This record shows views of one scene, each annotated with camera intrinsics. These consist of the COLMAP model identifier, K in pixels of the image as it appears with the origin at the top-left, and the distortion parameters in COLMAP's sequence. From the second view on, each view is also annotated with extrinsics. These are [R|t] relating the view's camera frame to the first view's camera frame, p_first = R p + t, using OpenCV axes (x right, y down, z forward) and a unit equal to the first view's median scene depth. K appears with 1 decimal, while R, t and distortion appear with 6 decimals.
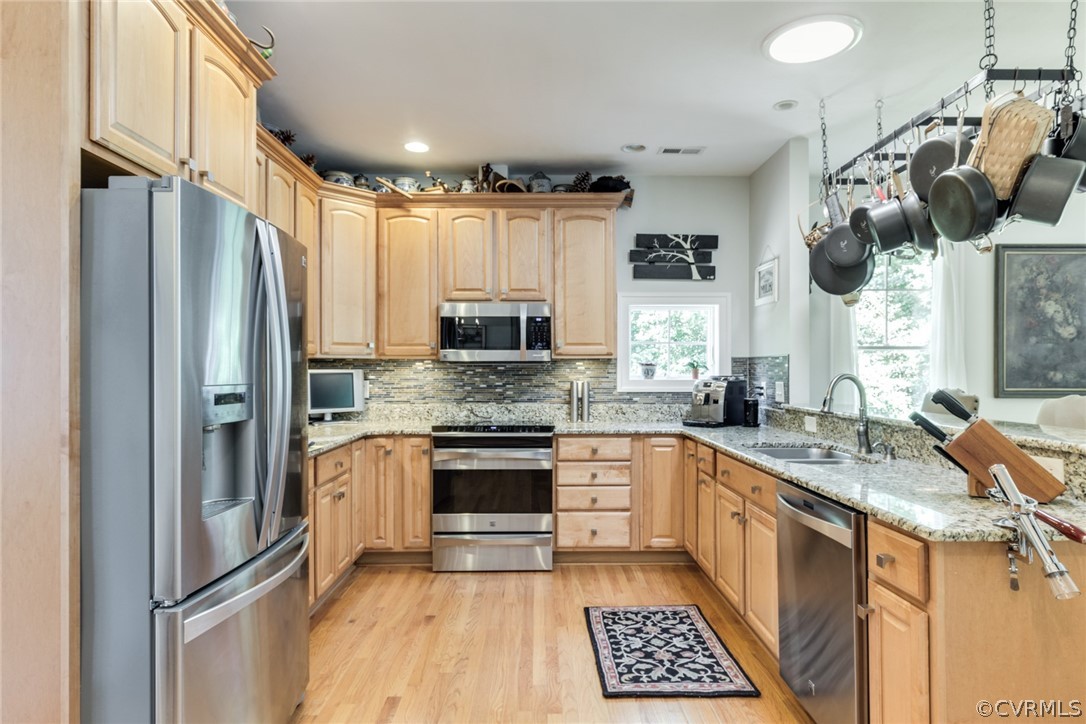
lens RADIAL K [[615.1, 0, 541.4], [0, 615.1, 368.6], [0, 0, 1]] dist [-0.001819, -0.000751]
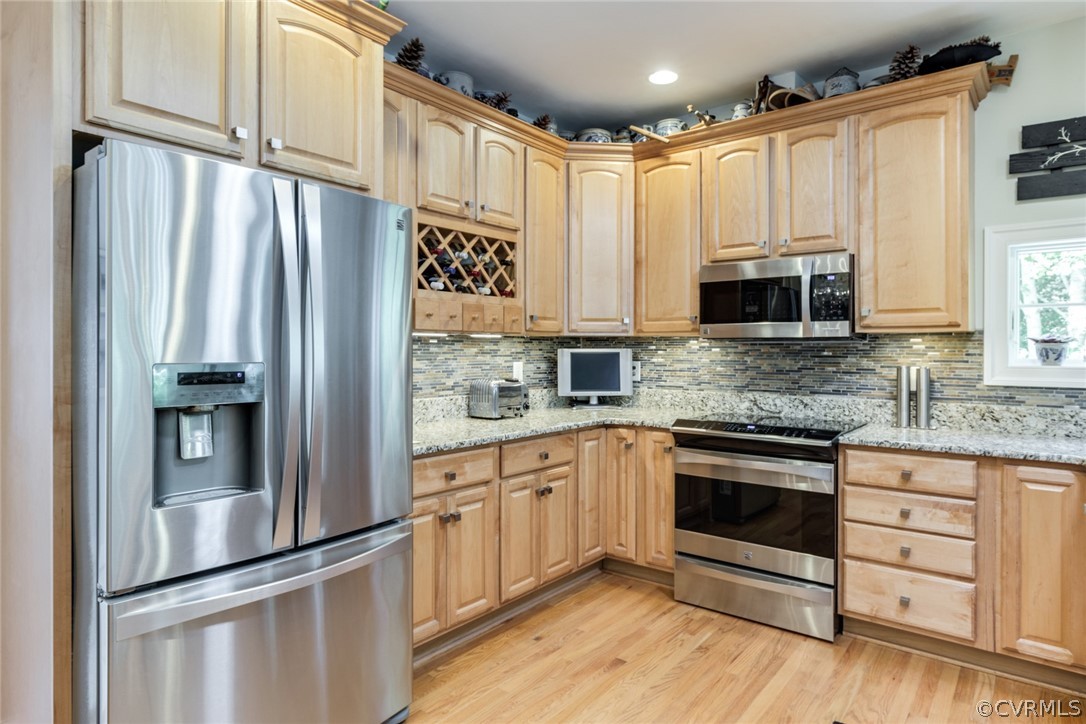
lens RADIAL K [[621.5, 0, 549.1], [0, 621.5, 351.2], [0, 0, 1]] dist [0.000693, 0.000588]
pose [[0.781564, 0.003467, -0.623816, 0.185172], [-0.001501, 0.999992, 0.003677, 0.001844], [0.623824, -0.001938, 0.781563, 0.241860]]
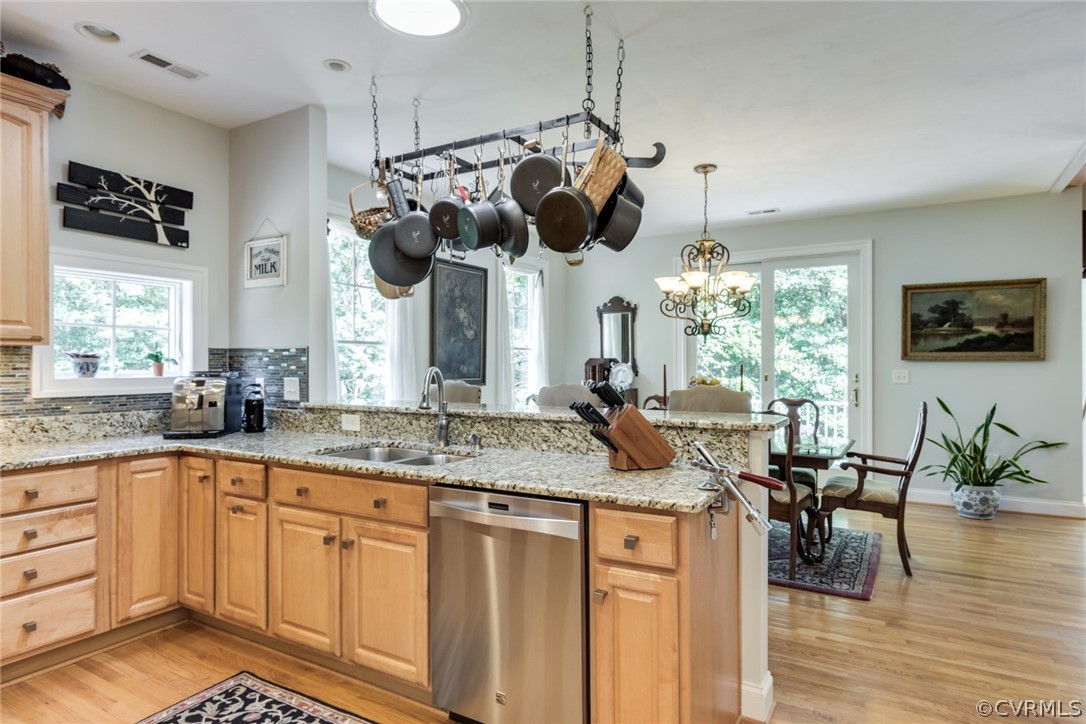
lens RADIAL K [[618.3, 0, 547.7], [0, 618.3, 364.2], [0, 0, 1]] dist [0.005146, 0.000347]
pose [[0.516577, -0.000201, 0.856241, -0.166441], [-0.001460, 0.999998, 0.001115, 0.000992], [-0.856239, -0.001826, 0.516576, 0.217471]]
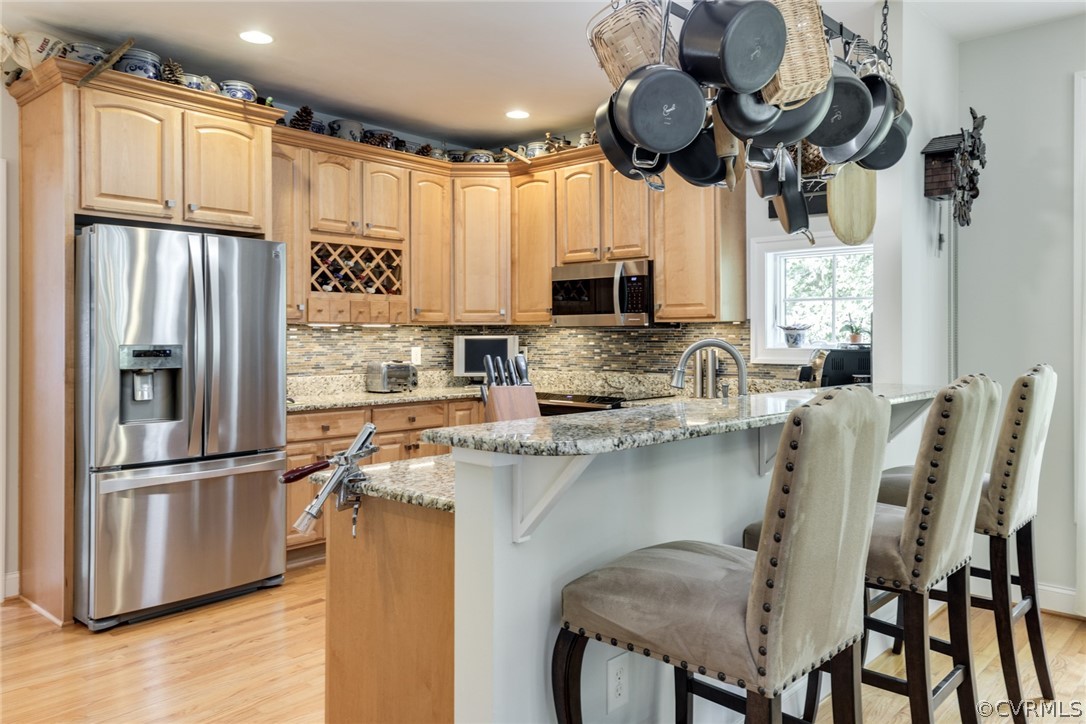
lens RADIAL K [[794.7, 0, 544.4], [0, 794.7, 335.4], [0, 0, 1]] dist [0.036360, 0.000217]
pose [[0.734868, -0.002242, -0.678206, 0.673435], [0.002270, 0.999997, -0.000846, 0.002451], [0.678206, -0.000917, 0.734871, 0.065857]]
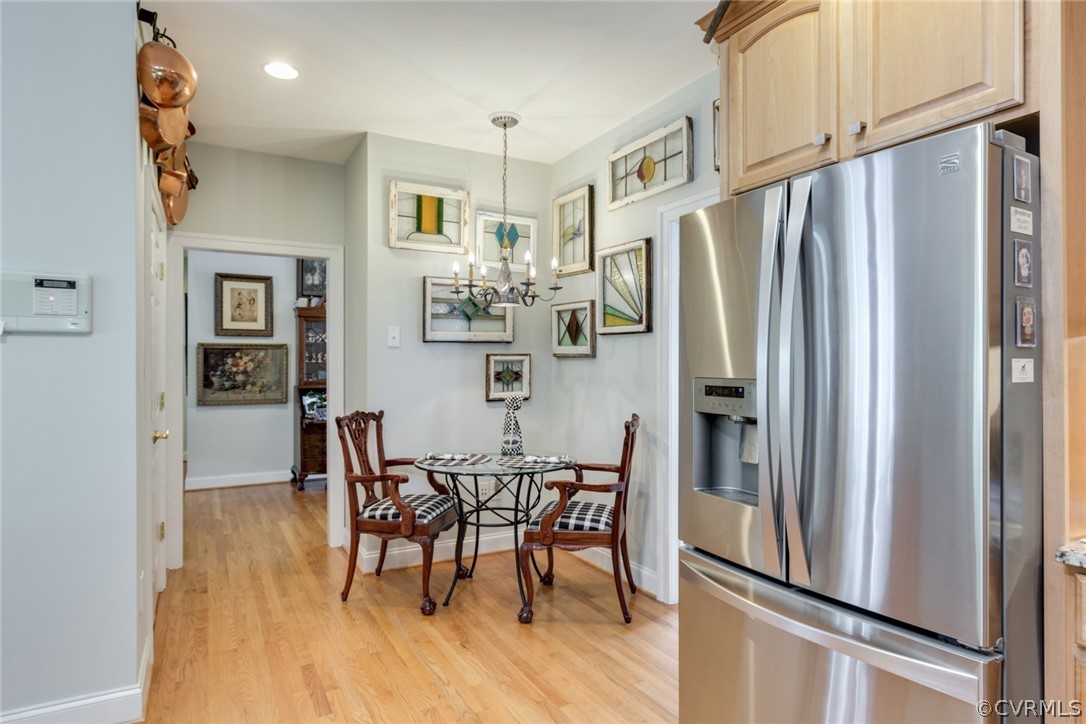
lens RADIAL K [[618.3, 0, 547.7], [0, 618.3, 364.2], [0, 0, 1]] dist [0.005146, 0.000347]
pose [[-0.881826, 0.000891, -0.471575, 0.100757], [0.001955, 0.999997, -0.001765, 0.001564], [0.471572, -0.002478, -0.881824, 0.724763]]
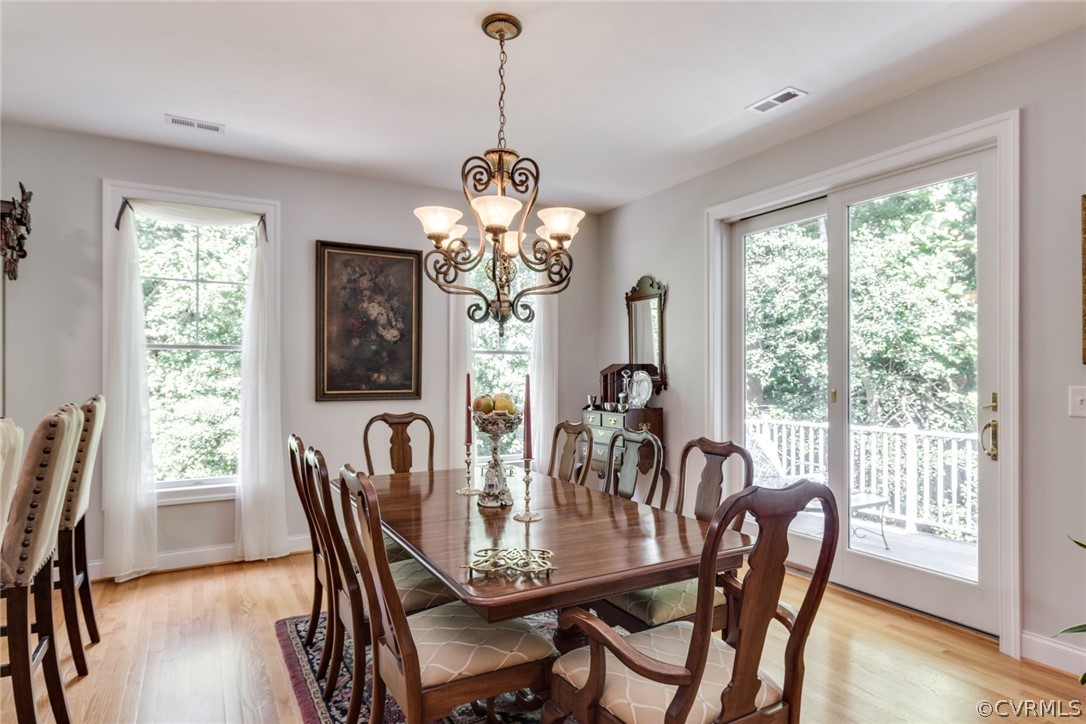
lens RADIAL K [[615.1, 0, 541.4], [0, 615.1, 368.6], [0, 0, 1]] dist [-0.001819, -0.000751]
pose [[0.872291, 0.002078, 0.488983, 0.621550], [-0.000563, 0.999995, -0.003245, -0.000576], [-0.488987, 0.002555, 0.872287, -0.003991]]
